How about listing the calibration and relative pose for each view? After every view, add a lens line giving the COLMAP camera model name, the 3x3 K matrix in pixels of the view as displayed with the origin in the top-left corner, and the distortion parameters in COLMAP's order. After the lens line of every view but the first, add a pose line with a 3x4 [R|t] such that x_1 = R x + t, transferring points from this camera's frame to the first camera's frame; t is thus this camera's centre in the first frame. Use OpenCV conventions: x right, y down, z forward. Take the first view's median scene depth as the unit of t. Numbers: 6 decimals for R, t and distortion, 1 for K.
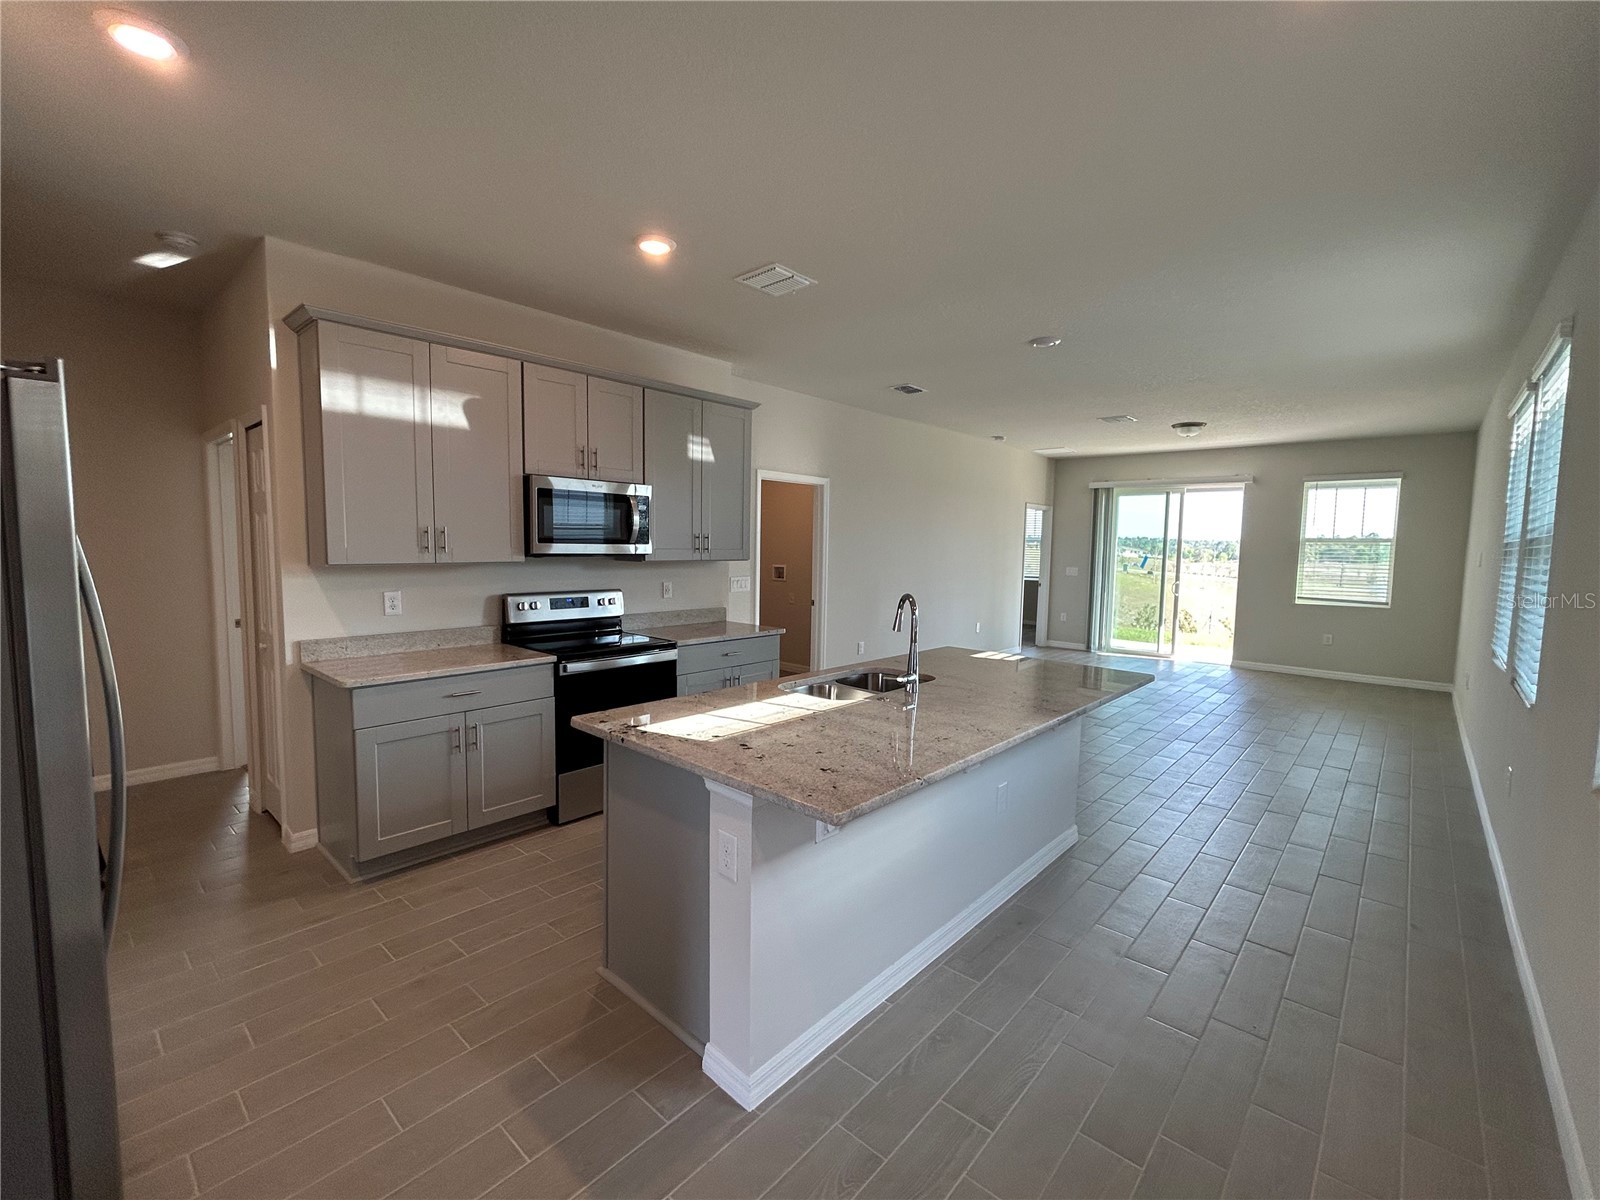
lens RADIAL K [[715.0, 0, 804.7], [0, 715.0, 609.6], [0, 0, 1]] dist [0.022469, -0.000059]
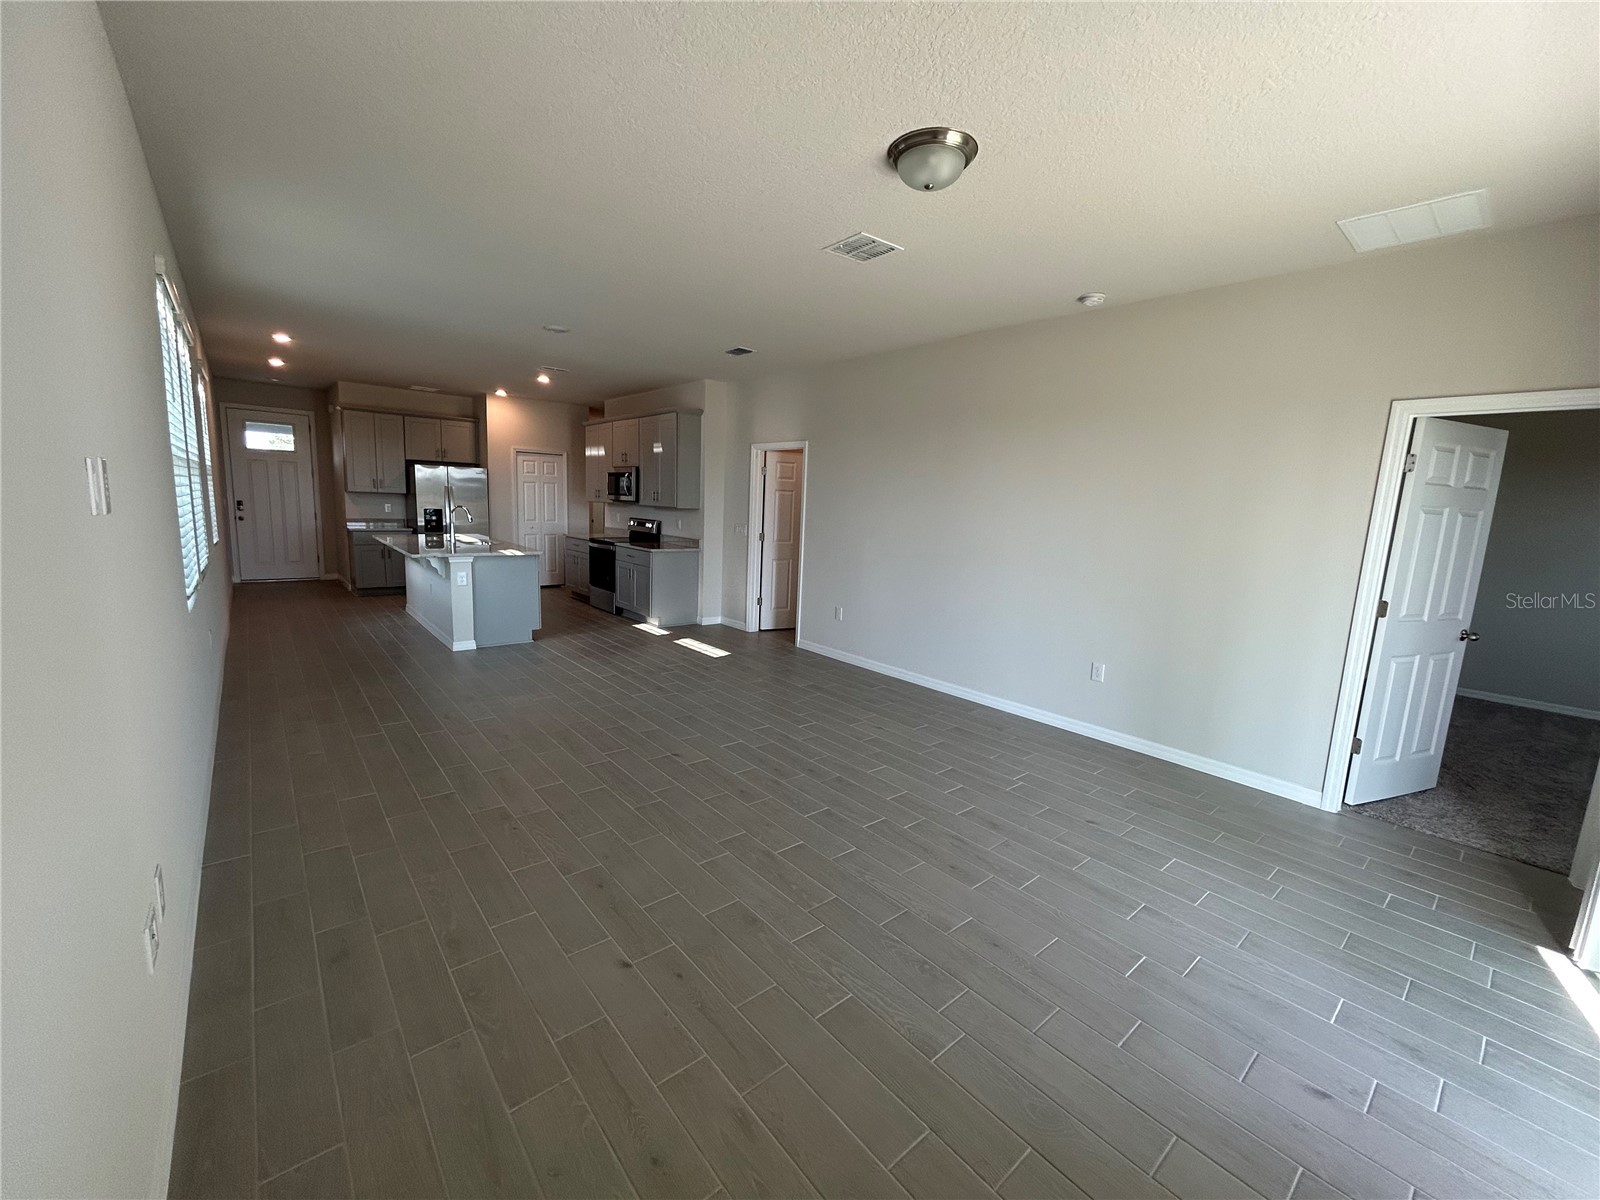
lens RADIAL K [[644.1, 0, 799.1], [0, 644.1, 597.6], [0, 0, 1]] dist [0.000618, 0.000505]
pose [[-0.152045, 0.121355, -0.980895, 1.985853], [-0.140713, 0.979667, 0.143015, -0.175556], [0.978306, 0.159770, -0.131878, 2.223482]]
